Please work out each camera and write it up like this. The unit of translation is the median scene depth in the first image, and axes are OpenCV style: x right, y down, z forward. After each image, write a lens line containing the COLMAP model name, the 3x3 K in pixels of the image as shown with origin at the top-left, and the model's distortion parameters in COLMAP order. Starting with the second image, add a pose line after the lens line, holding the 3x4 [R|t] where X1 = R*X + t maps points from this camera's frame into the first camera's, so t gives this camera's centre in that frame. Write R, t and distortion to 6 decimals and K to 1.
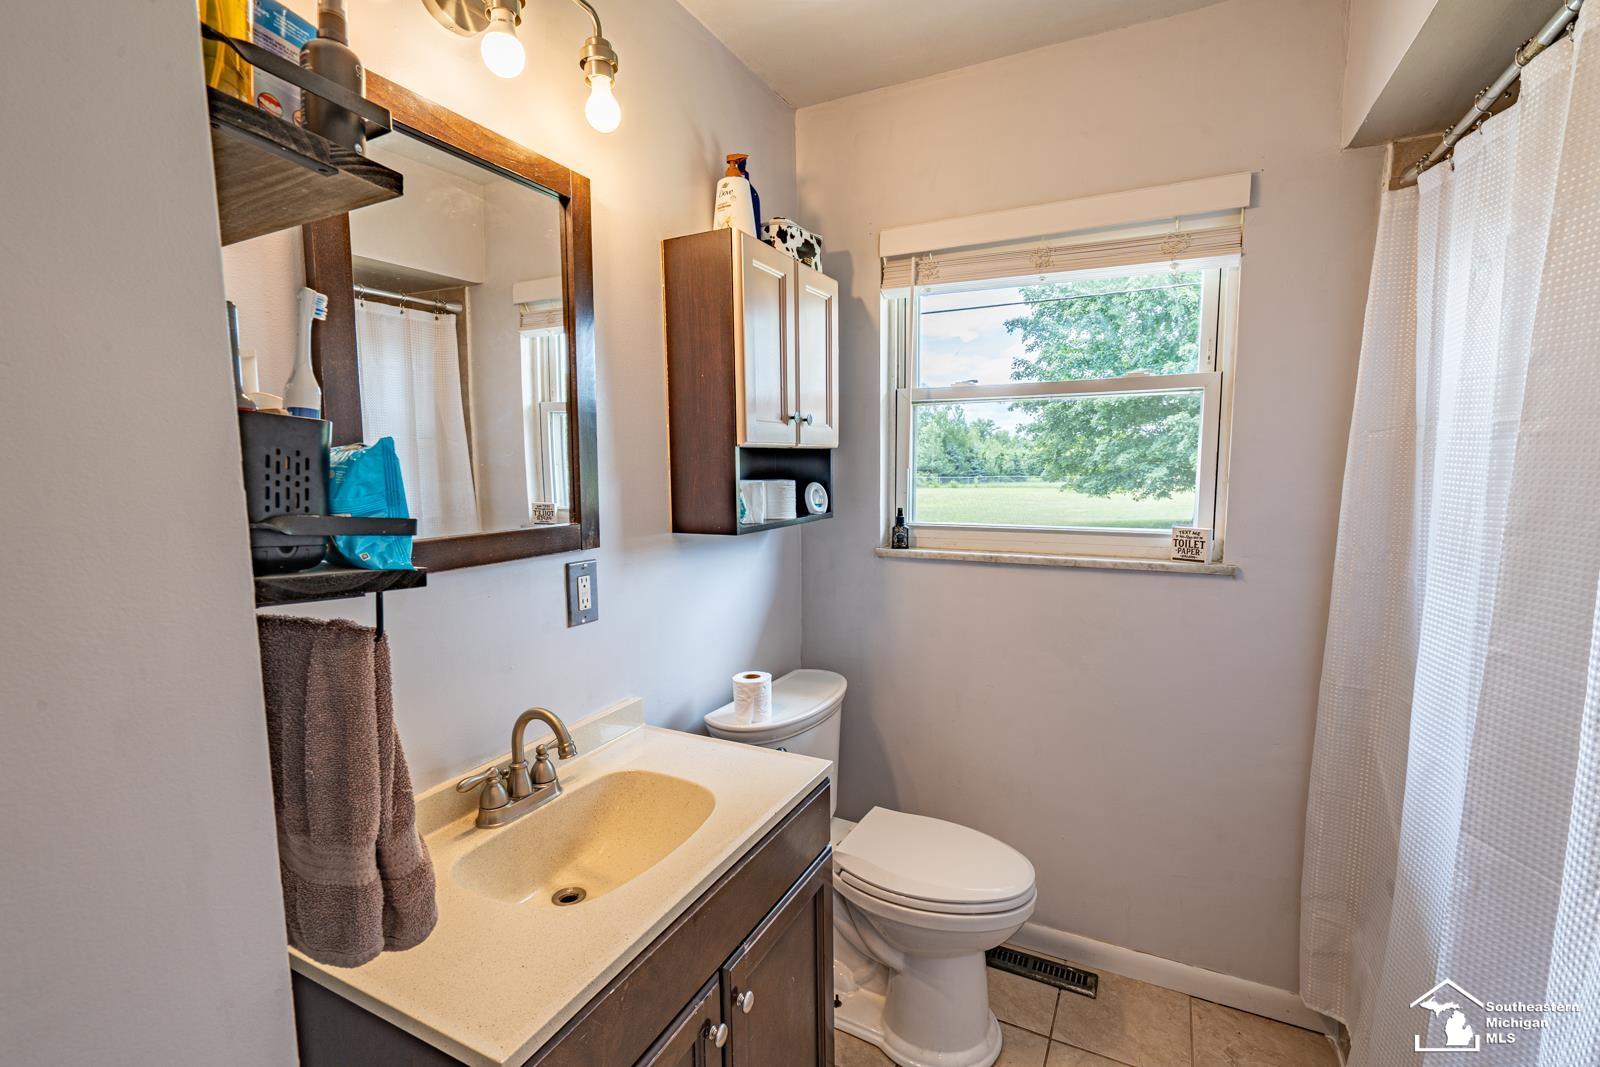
lens RADIAL K [[721.8, 0, 792.2], [0, 721.8, 541.1], [0, 0, 1]] dist [-0.008723, 0.006087]
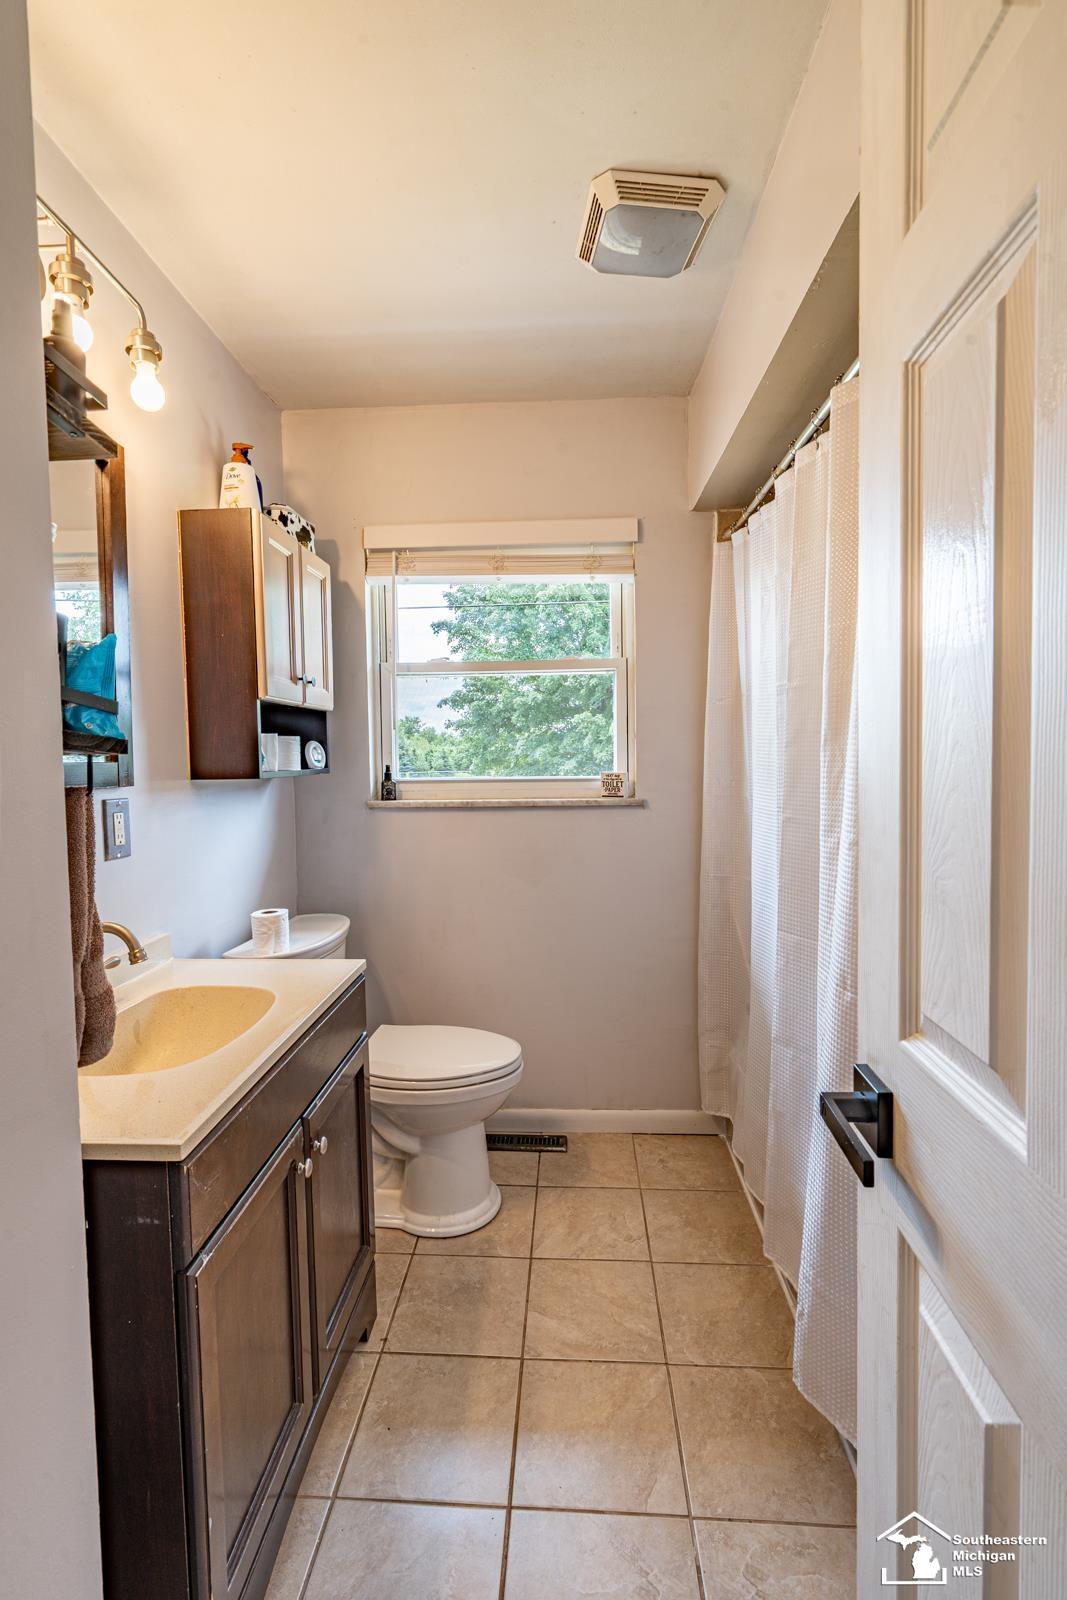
lens RADIAL K [[721.8, 0, 528.2], [0, 721.8, 787.9], [0, 0, 1]] dist [-0.008723, 0.006087]
pose [[0.915813, -0.021502, 0.401028, -0.129419], [0.048404, 0.997196, -0.057071, 0.080645], [-0.398677, 0.071678, 0.914286, -0.160047]]
